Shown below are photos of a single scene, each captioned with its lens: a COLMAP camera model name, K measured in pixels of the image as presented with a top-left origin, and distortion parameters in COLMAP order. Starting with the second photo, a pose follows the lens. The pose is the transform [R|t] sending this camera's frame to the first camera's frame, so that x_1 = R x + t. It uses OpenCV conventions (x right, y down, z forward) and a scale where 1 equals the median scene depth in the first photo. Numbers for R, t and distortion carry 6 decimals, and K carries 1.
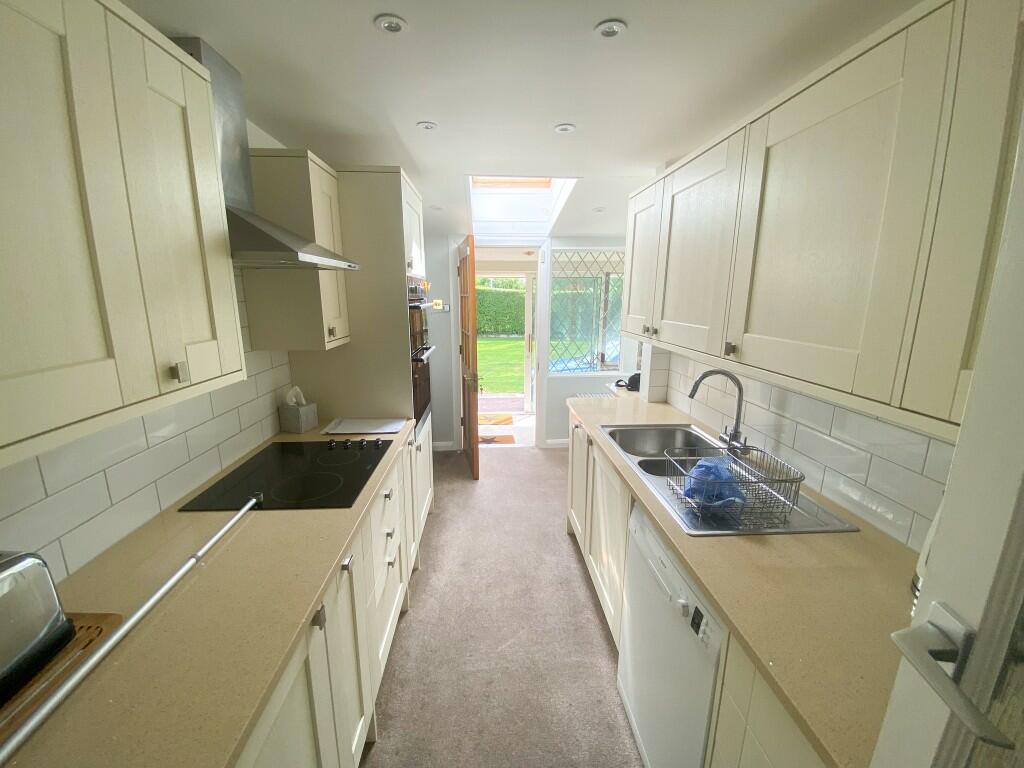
lens RADIAL K [[423.8, 0, 513.0], [0, 423.8, 382.1], [0, 0, 1]] dist [0.001118, -0.000018]
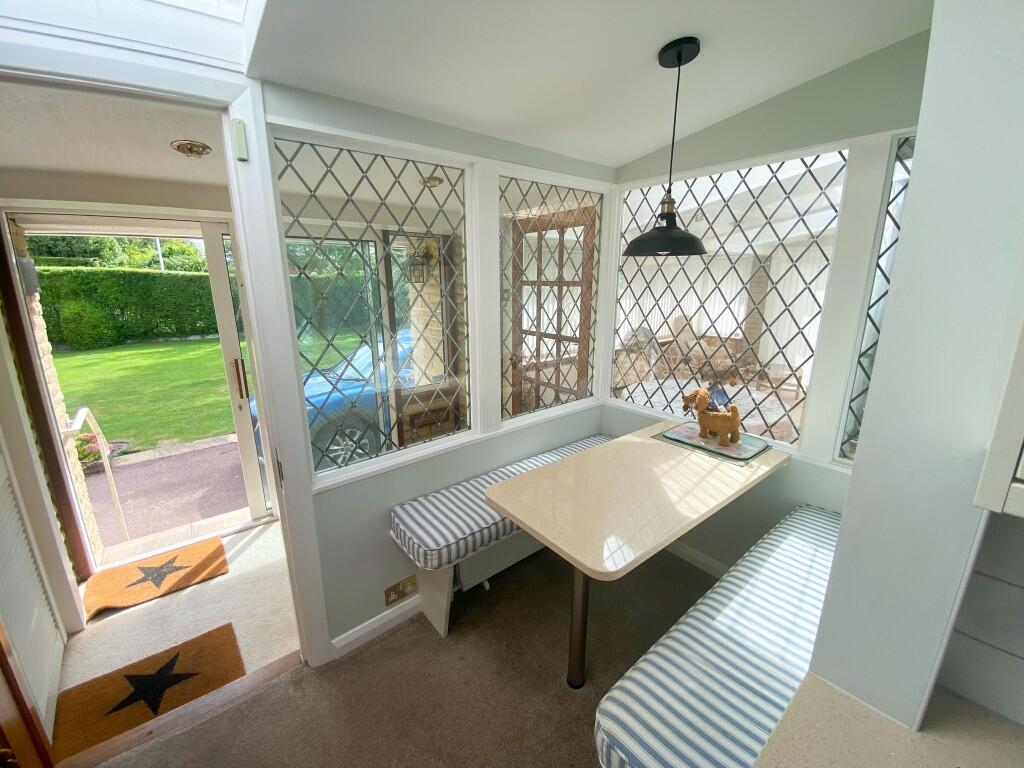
lens RADIAL K [[423.8, 0, 510.7], [0, 423.8, 378.9], [0, 0, 1]] dist [0.001118, -0.000018]
pose [[0.818664, -0.144313, 0.555845, 0.022595], [0.127823, 0.989420, 0.068620, -0.079619], [-0.559867, 0.014873, 0.828449, 0.415991]]
